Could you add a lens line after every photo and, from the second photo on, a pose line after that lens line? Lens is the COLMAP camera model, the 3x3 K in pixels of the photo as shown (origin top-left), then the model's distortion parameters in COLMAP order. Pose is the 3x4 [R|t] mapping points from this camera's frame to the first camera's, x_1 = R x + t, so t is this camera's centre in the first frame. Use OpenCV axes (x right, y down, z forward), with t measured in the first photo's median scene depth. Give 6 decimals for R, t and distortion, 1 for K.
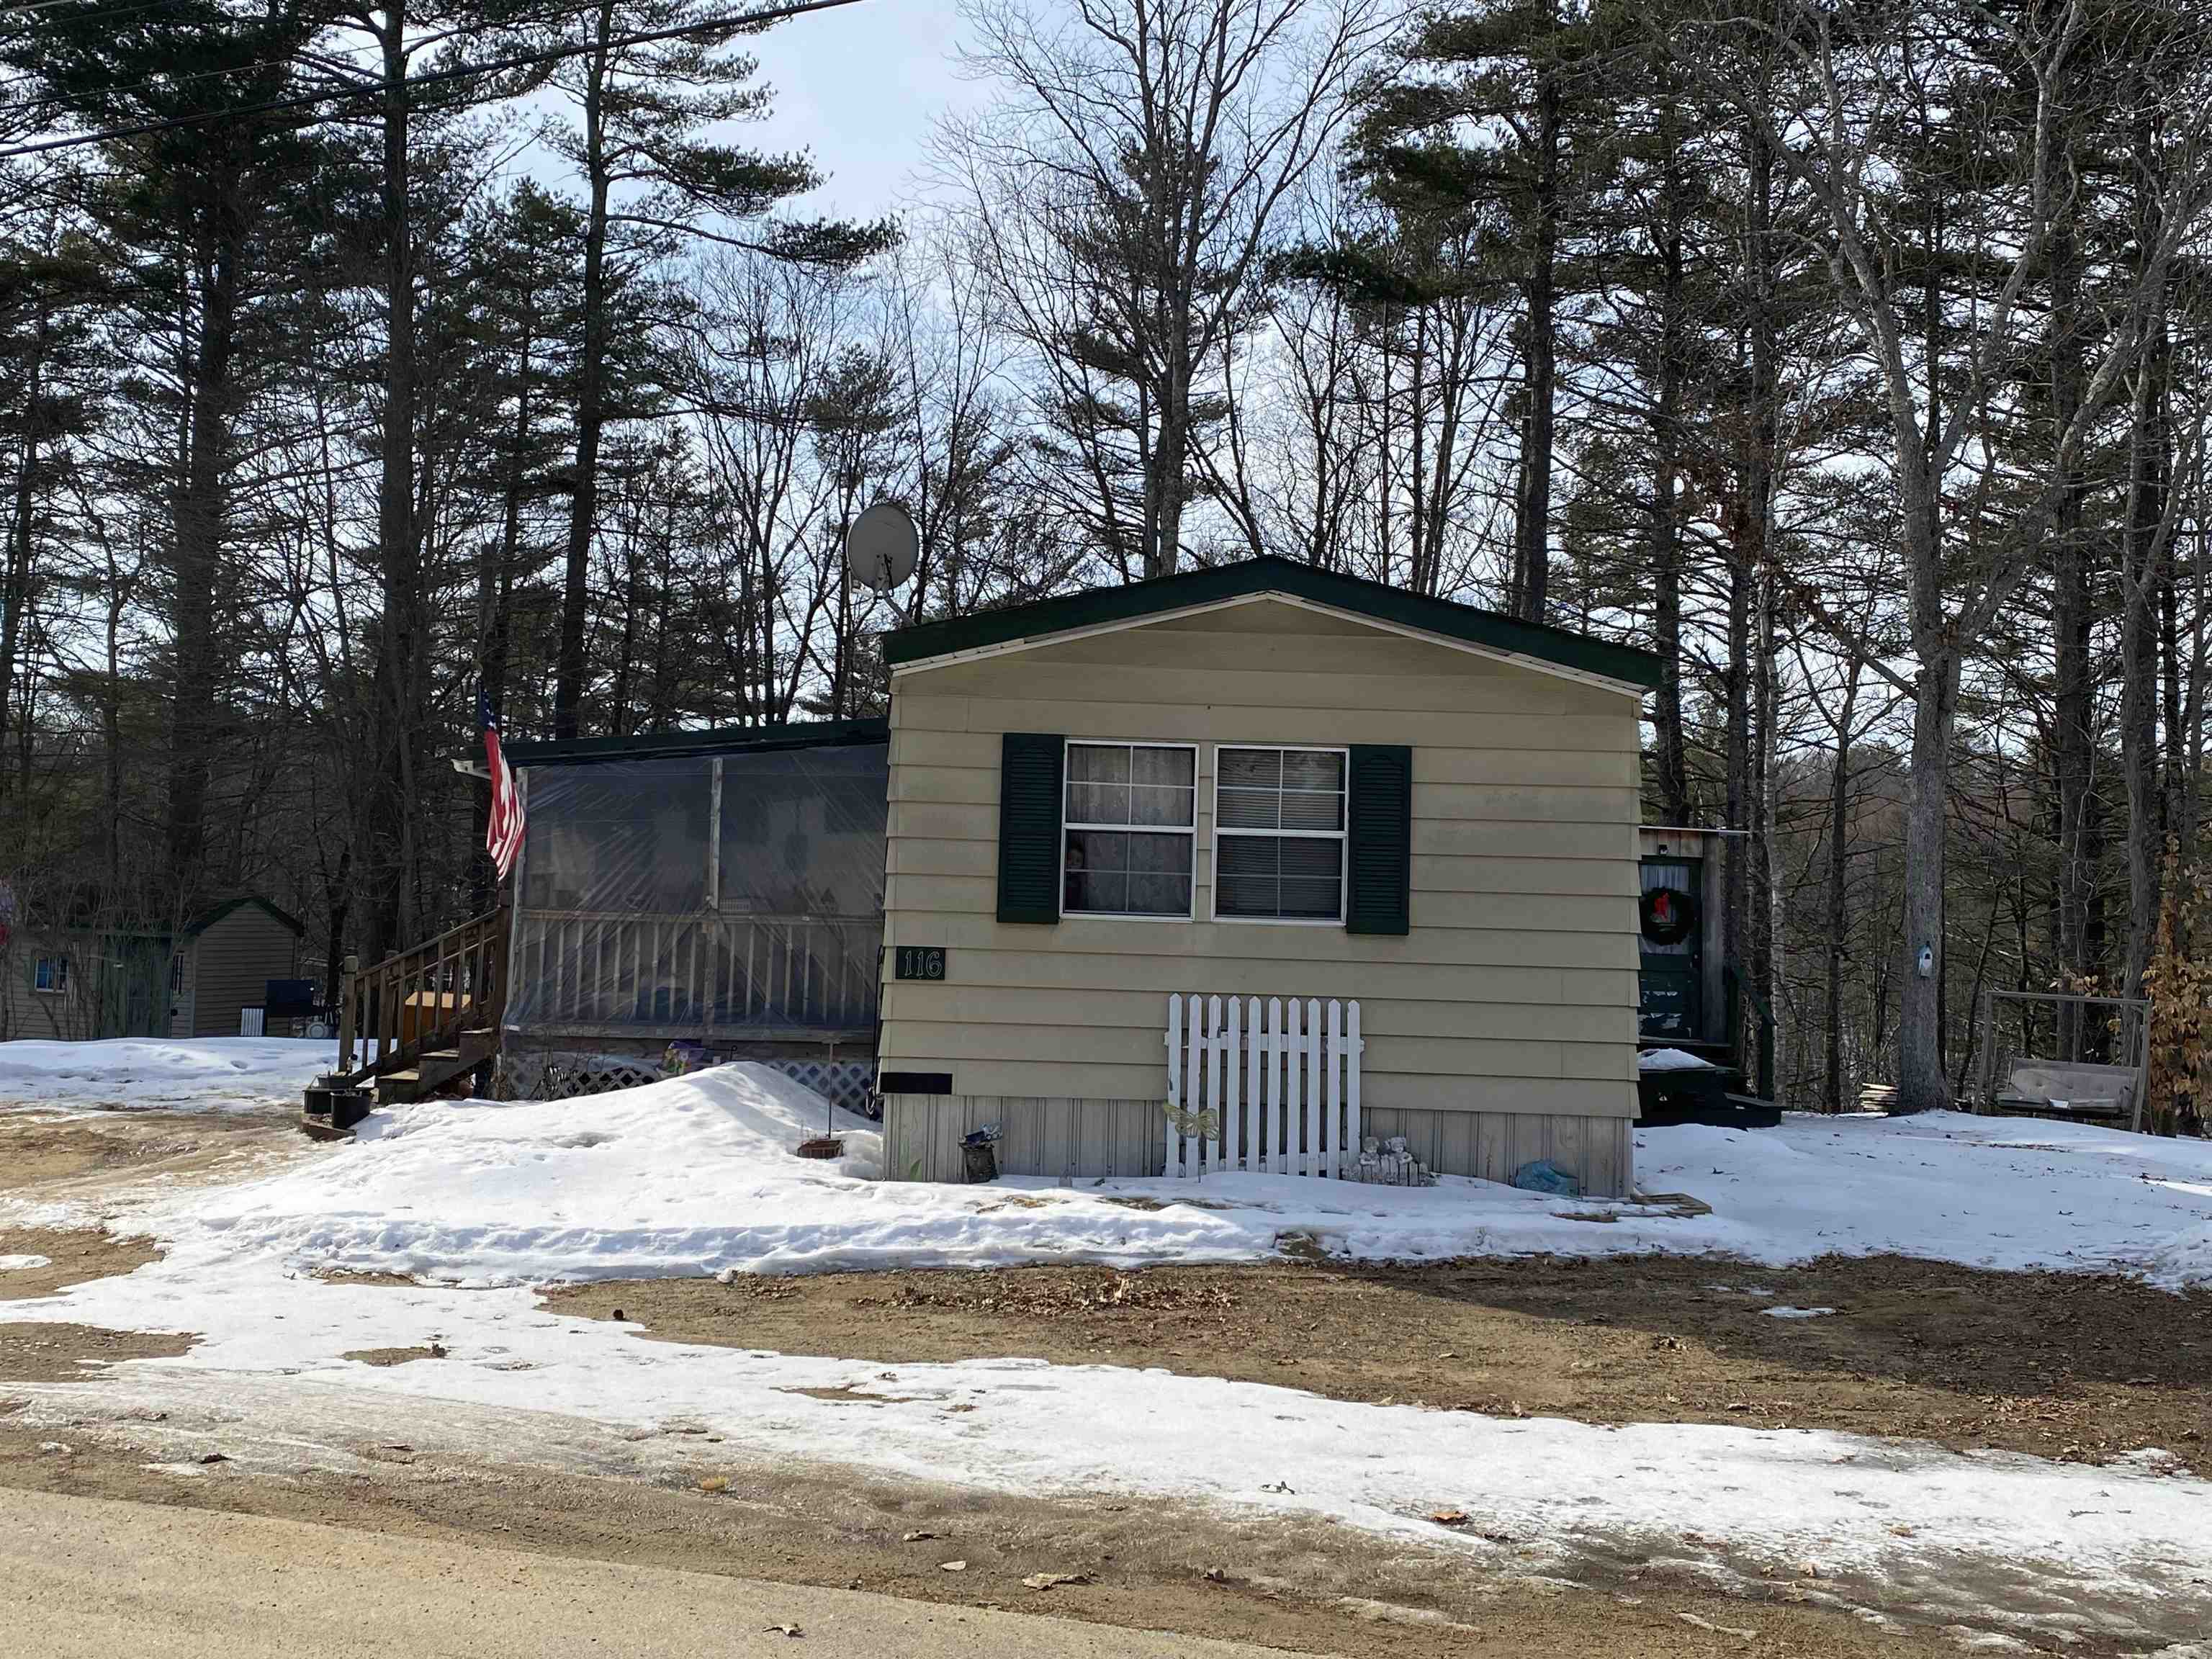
lens RADIAL K [[2236.2, 0, 1109.1], [0, 2236.2, 803.2], [0, 0, 1]] dist [0.179433, -0.465187]
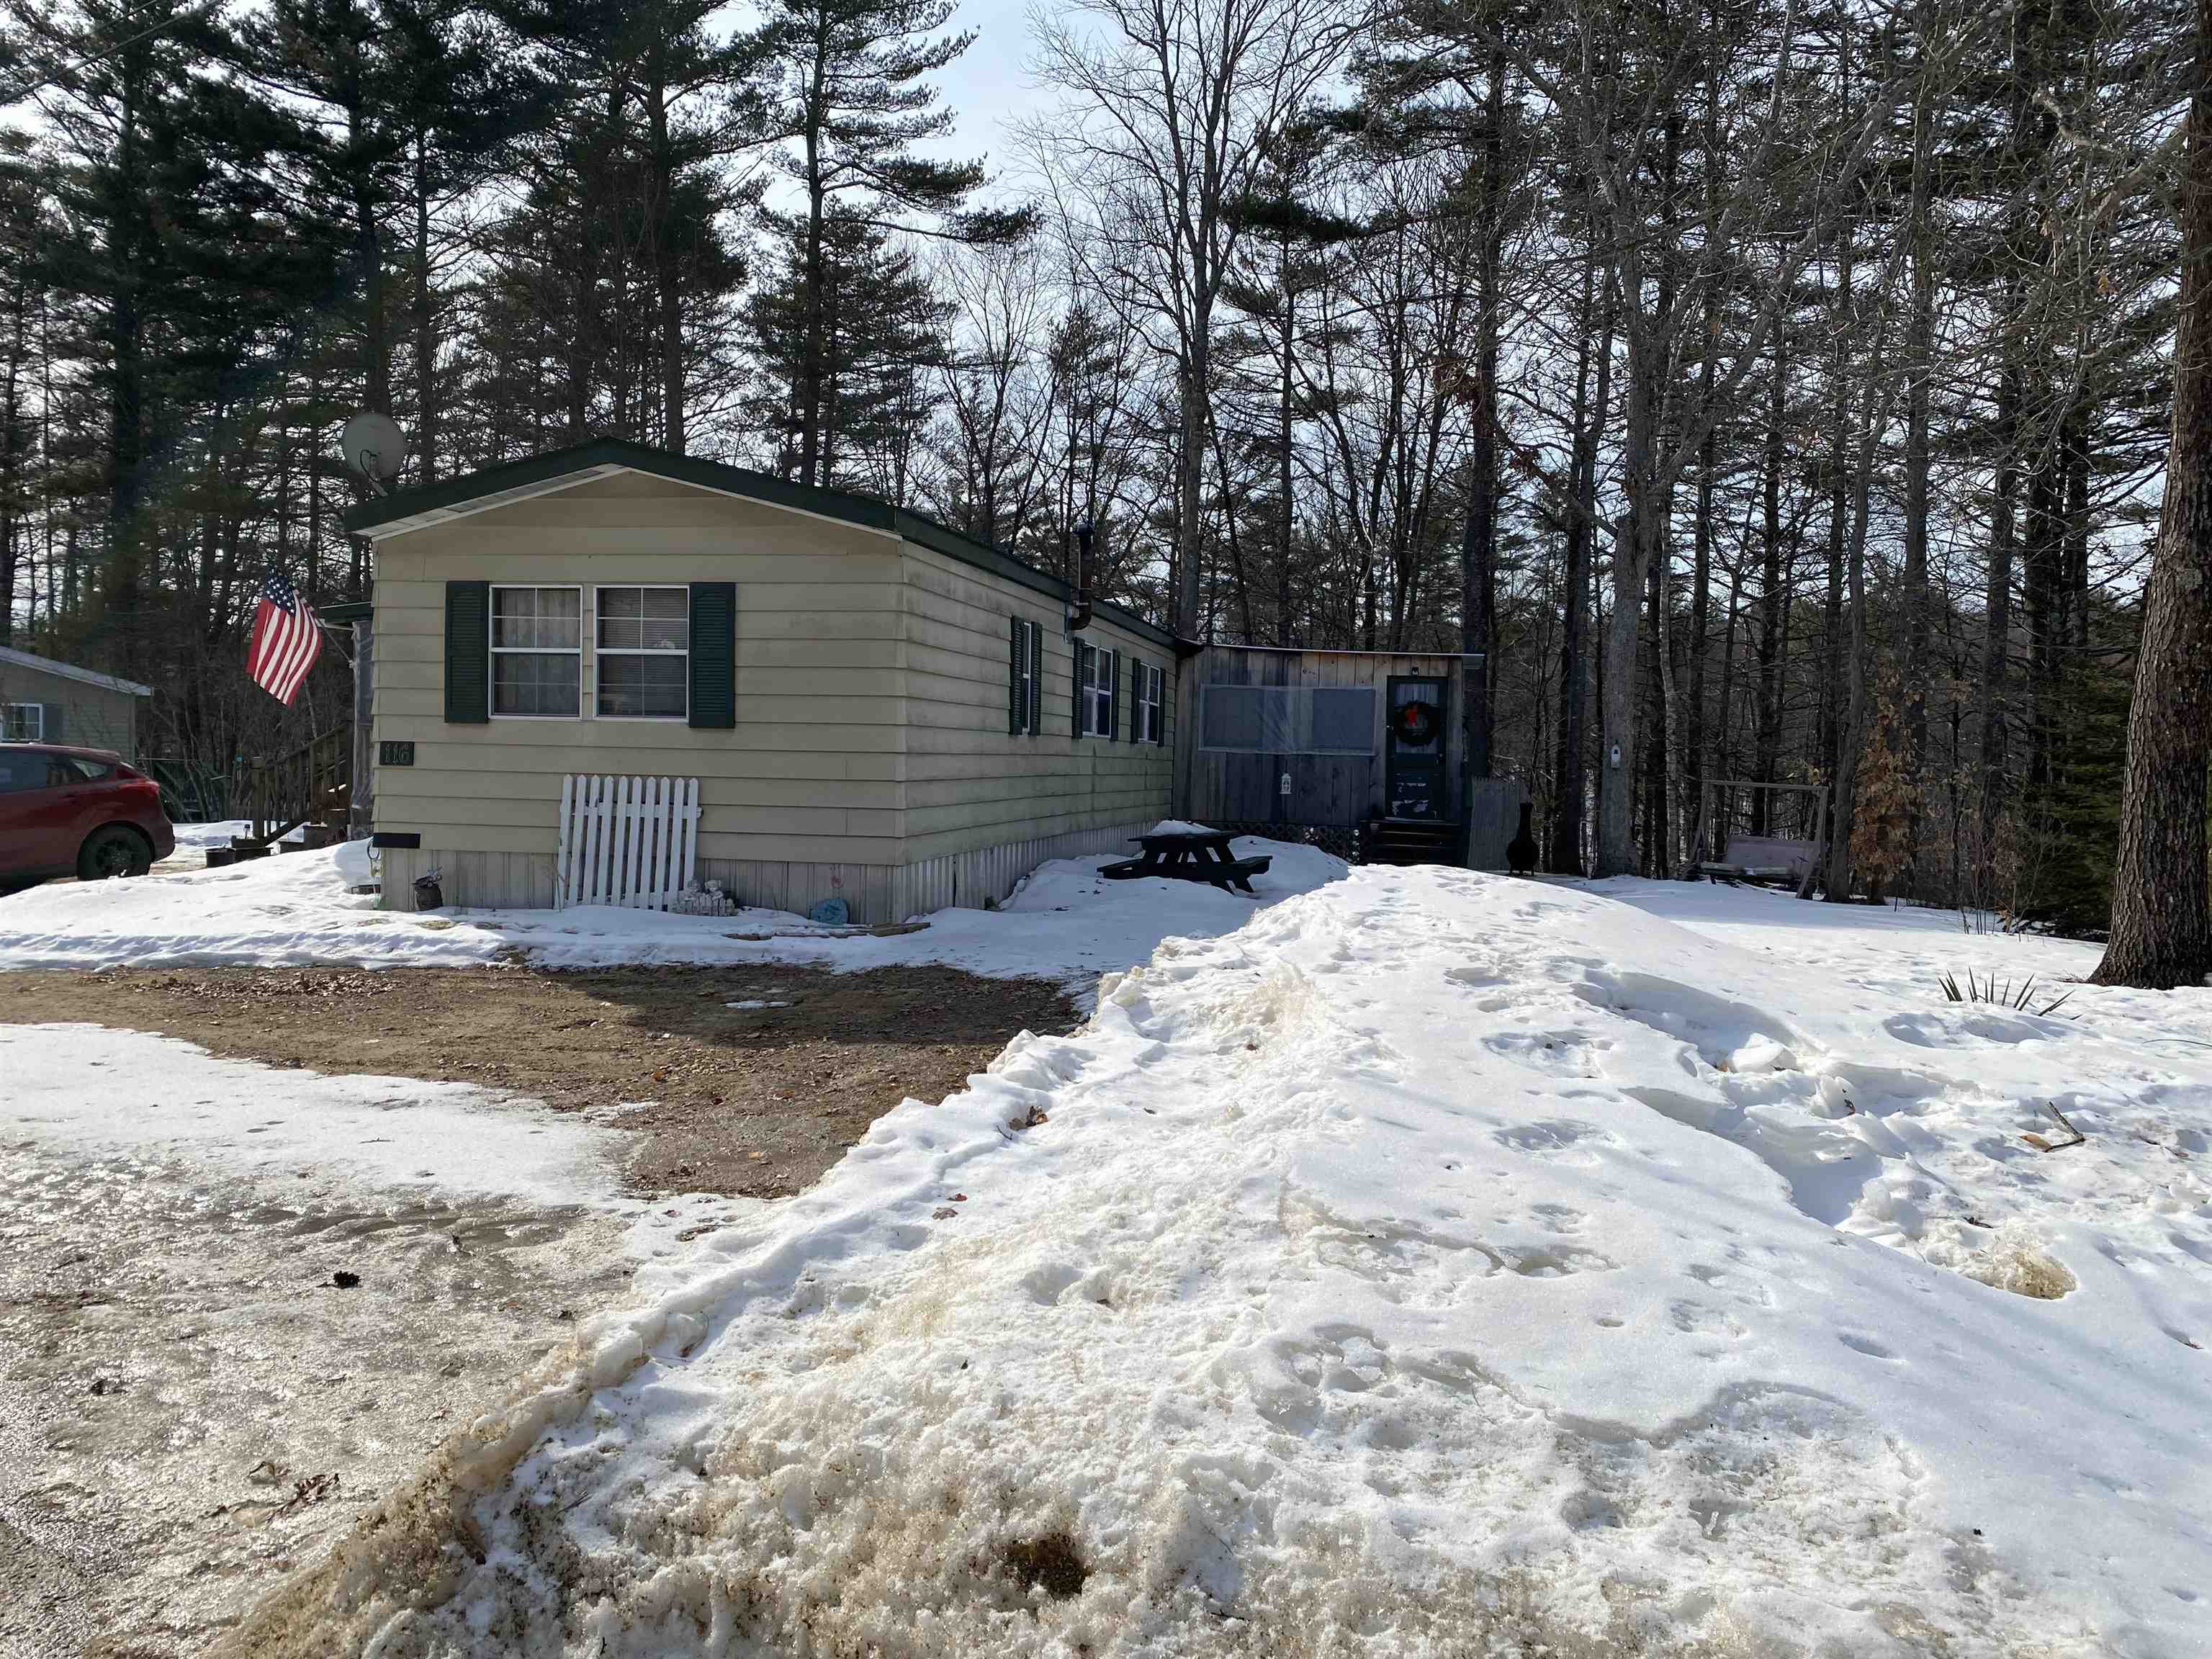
lens RADIAL K [[1675.4, 0, 1107.5], [0, 1675.4, 832.1], [0, 0, 1]] dist [0.048278, -0.086475]
pose [[0.978070, -0.000156, -0.208277, 0.390090], [0.021469, 0.994748, 0.100074, 0.018219], [0.207167, -0.102351, 0.972937, 0.061721]]
